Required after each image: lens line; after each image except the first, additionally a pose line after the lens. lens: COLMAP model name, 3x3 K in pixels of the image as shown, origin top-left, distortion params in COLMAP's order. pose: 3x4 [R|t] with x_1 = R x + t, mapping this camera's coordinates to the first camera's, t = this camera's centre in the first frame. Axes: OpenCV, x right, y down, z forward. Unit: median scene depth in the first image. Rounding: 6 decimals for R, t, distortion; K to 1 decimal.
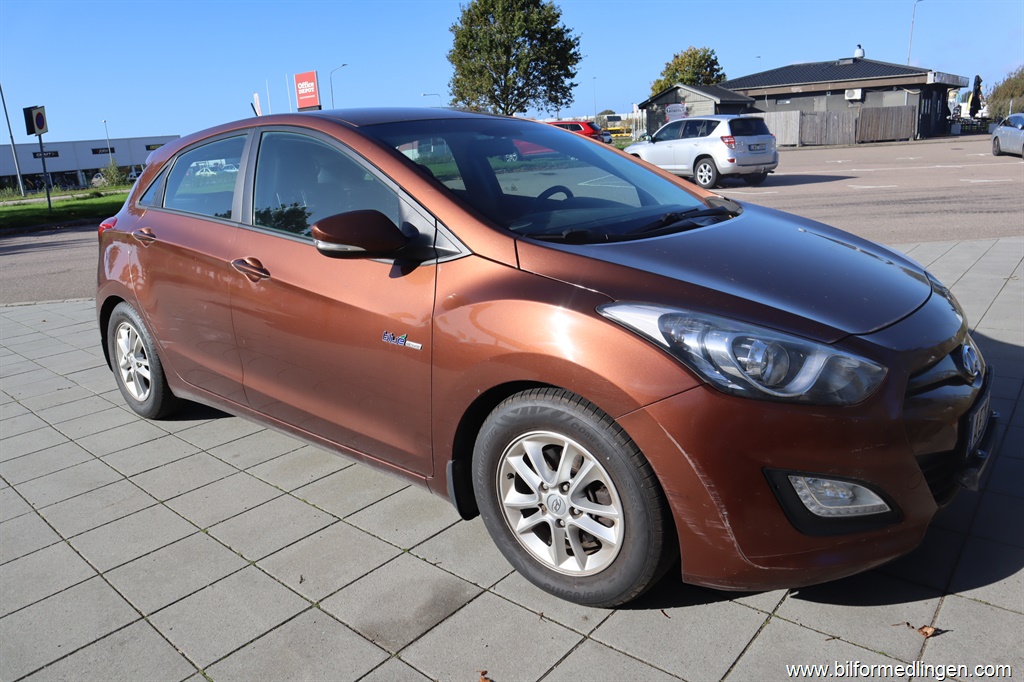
lens RADIAL K [[707.4, 0, 512.0], [0, 707.4, 341.0], [0, 0, 1]] dist [-0.117563, 0.074792]
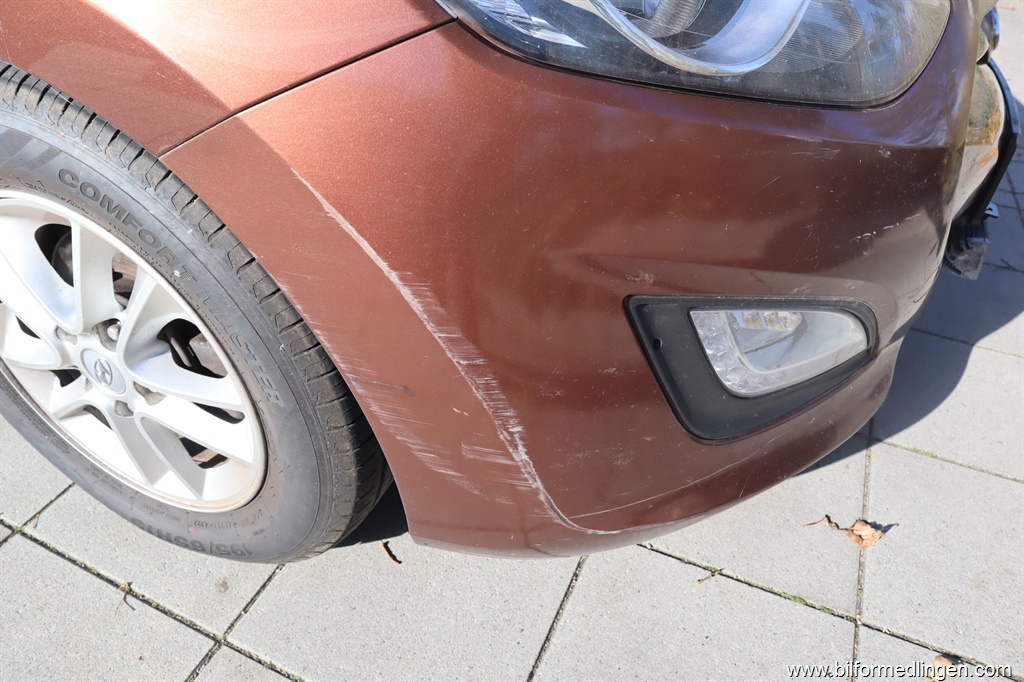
lens RADIAL K [[707.4, 0, 512.0], [0, 707.4, 341.0], [0, 0, 1]] dist [-0.117563, 0.074792]
pose [[0.950288, -0.109191, 0.291600, 0.188797], [-0.019007, 0.914408, 0.404347, 0.059889], [-0.310793, -0.389789, 0.866875, 0.650862]]
